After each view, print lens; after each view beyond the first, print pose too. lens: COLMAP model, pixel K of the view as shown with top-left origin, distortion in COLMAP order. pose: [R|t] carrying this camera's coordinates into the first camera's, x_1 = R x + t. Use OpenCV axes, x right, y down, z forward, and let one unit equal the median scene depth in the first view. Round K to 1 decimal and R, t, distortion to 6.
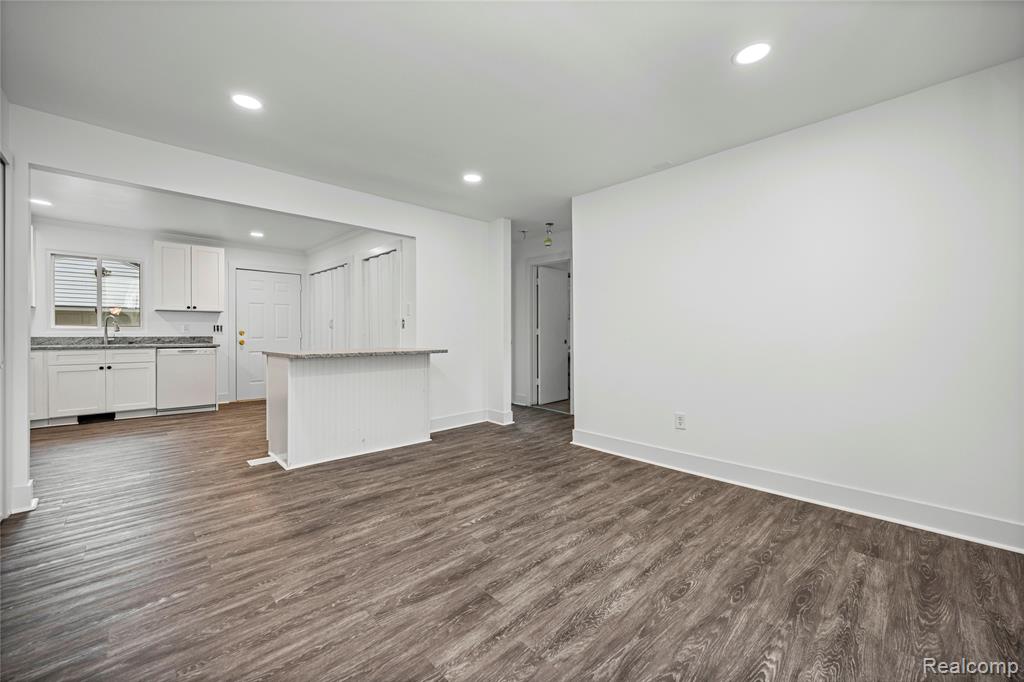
lens RADIAL K [[405.7, 0, 508.2], [0, 405.7, 334.7], [0, 0, 1]] dist [0.002041, -0.000818]
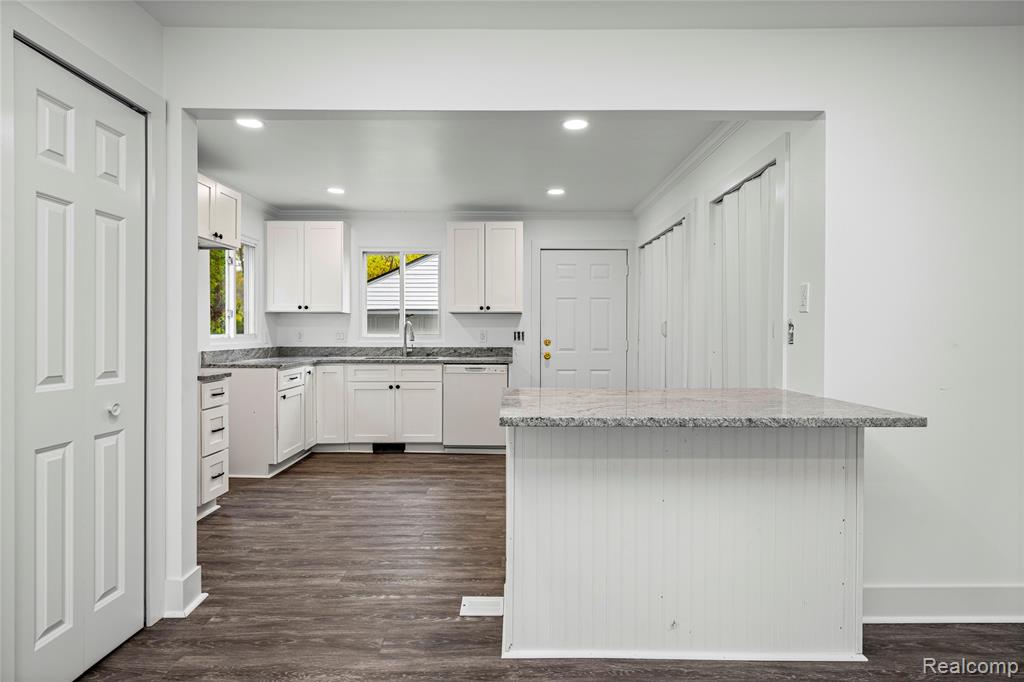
lens RADIAL K [[556.1, 0, 512.8], [0, 556.1, 338.4], [0, 0, 1]] dist [-0.010855, 0.001930]
pose [[0.726647, 0.008121, -0.686963, -0.098320], [-0.003813, 0.999962, 0.007788, -0.033689], [0.687000, -0.003040, 0.726651, 0.512649]]
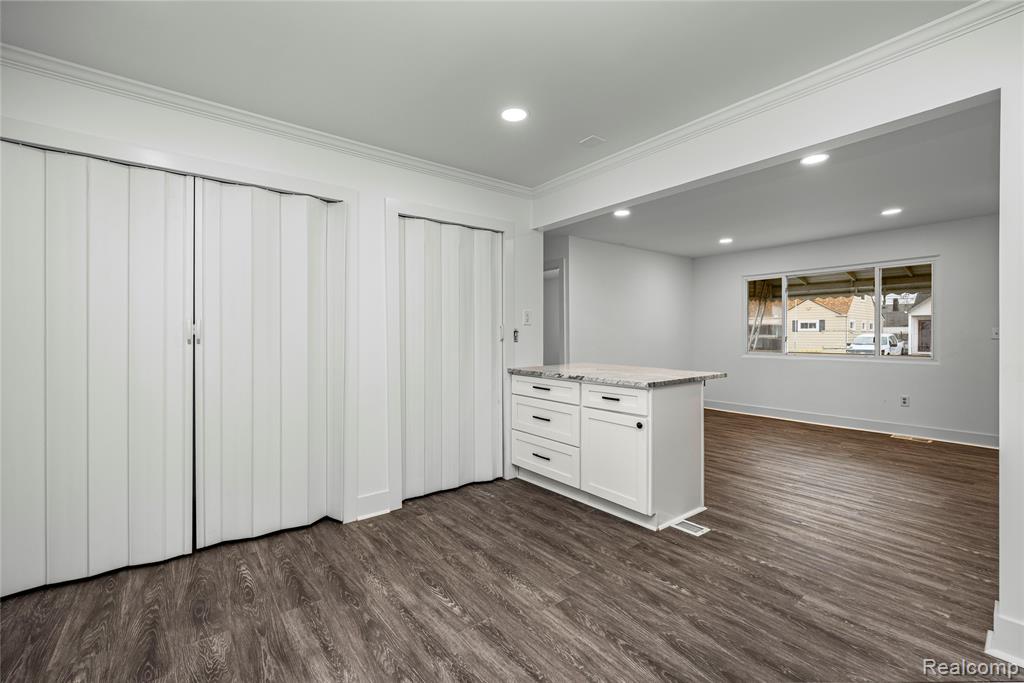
lens RADIAL K [[435.3, 0, 507.8], [0, 435.3, 335.9], [0, 0, 1]] dist [-0.000028, -0.002273]
pose [[0.100432, -0.003378, 0.994938, -1.416689], [0.003193, 0.999990, 0.003072, -0.040758], [-0.994939, 0.002868, 0.100442, 1.240568]]
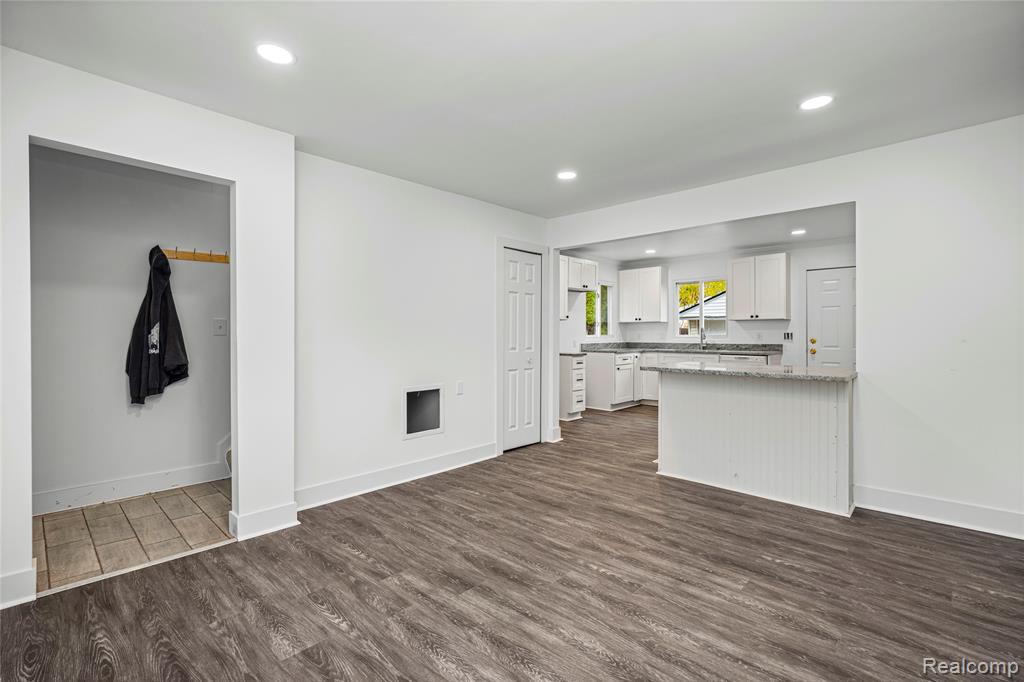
lens RADIAL K [[462.4, 0, 511.5], [0, 462.4, 335.0], [0, 0, 1]] dist [0.012833, -0.000871]
pose [[0.056945, 0.001010, -0.998377, 0.614866], [-0.001583, 0.999998, 0.000921, -0.032320], [0.998376, 0.001528, 0.056947, 0.509217]]
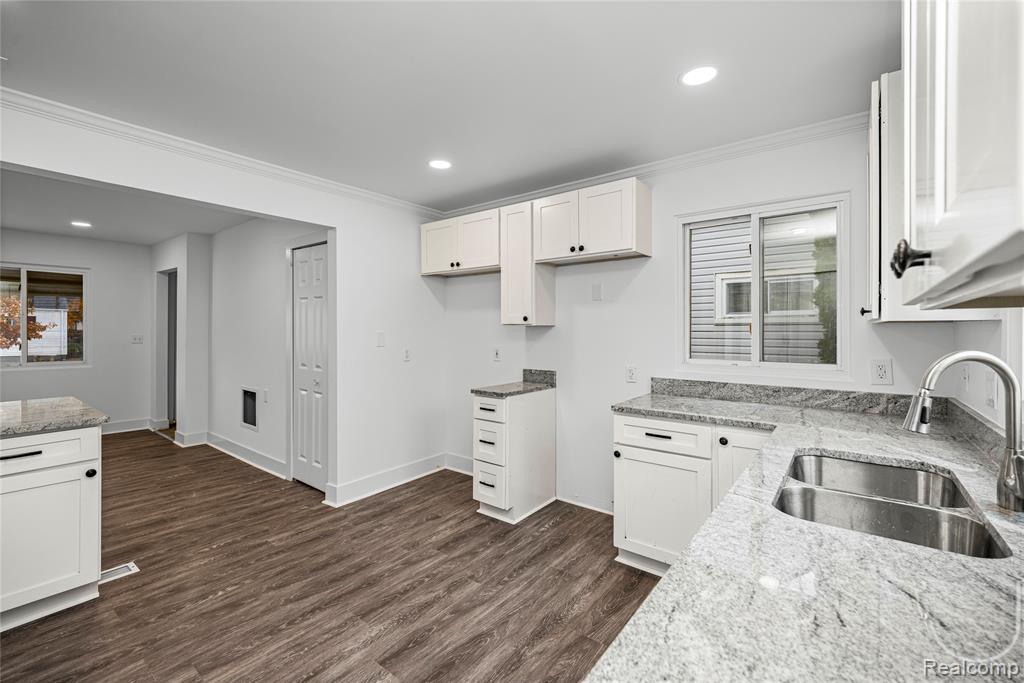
lens RADIAL K [[435.3, 0, 509.2], [0, 435.3, 329.9], [0, 0, 1]] dist [-0.000028, -0.002273]
pose [[-0.988737, -0.004273, -0.149600, -1.121485], [-0.004583, 0.999988, 0.001729, -0.084673], [0.149590, 0.002395, -0.988745, 1.772713]]
